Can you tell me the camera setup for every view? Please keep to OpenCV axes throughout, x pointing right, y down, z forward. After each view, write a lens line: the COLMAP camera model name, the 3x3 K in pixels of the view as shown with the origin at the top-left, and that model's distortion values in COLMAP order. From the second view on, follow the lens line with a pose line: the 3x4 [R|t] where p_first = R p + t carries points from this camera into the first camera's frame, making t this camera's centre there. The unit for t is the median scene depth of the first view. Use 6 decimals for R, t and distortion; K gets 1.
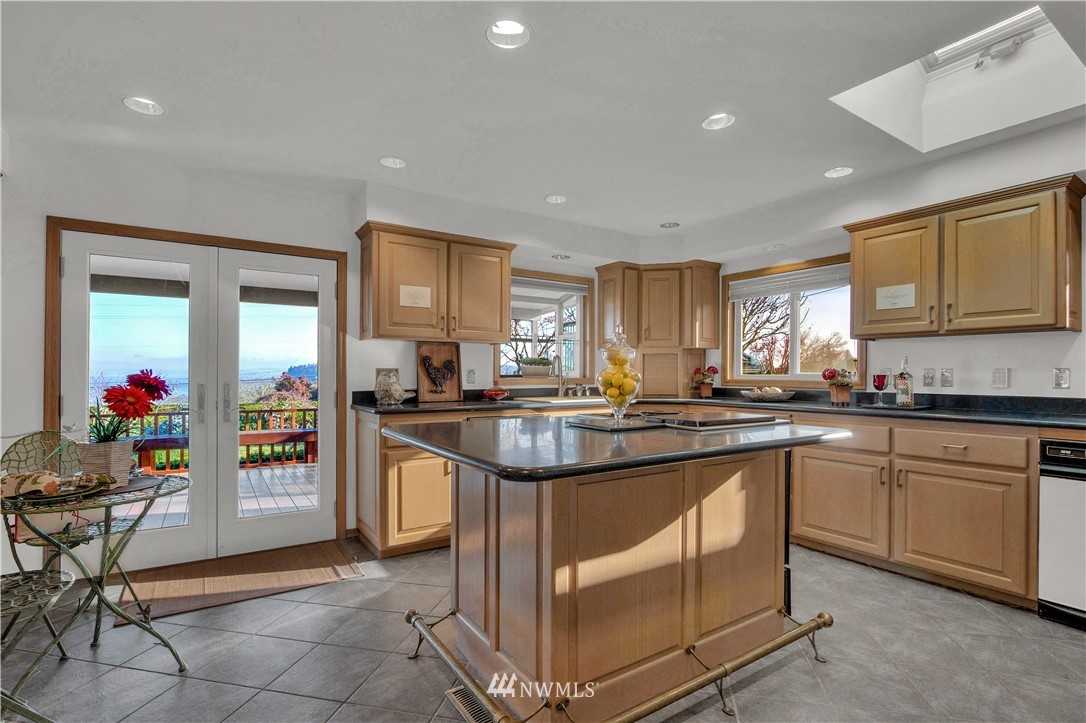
lens RADIAL K [[516.4, 0, 542.7], [0, 516.4, 373.4], [0, 0, 1]] dist [-0.015334, 0.001603]
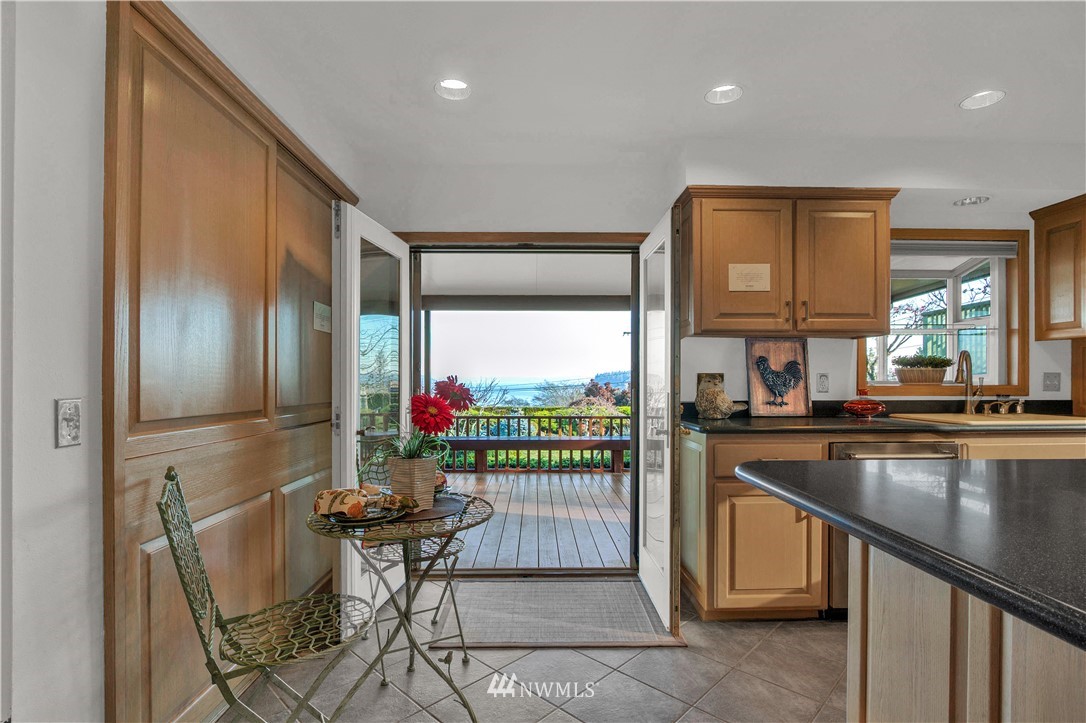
lens RADIAL K [[516.4, 0, 544.0], [0, 516.4, 381.9], [0, 0, 1]] dist [-0.015334, 0.001603]
pose [[0.848158, -0.001532, -0.529742, -0.091599], [0.003749, 0.999988, 0.003110, 0.000014], [0.529731, -0.004624, 0.848153, 0.179210]]
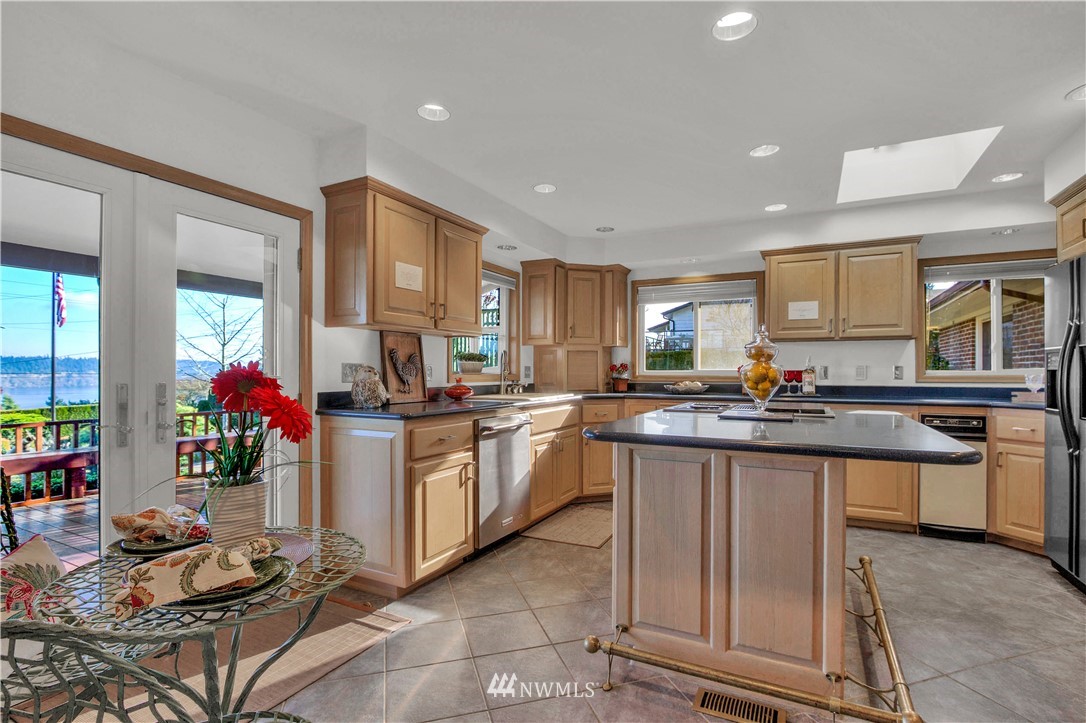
lens RADIAL K [[516.4, 0, 545.9], [0, 516.4, 371.0], [0, 0, 1]] dist [-0.015334, 0.001603]
pose [[0.871161, -0.001961, 0.490993, -0.415489], [0.001238, 0.999998, 0.001797, 0.000947], [-0.490996, -0.000957, 0.871161, 0.149047]]
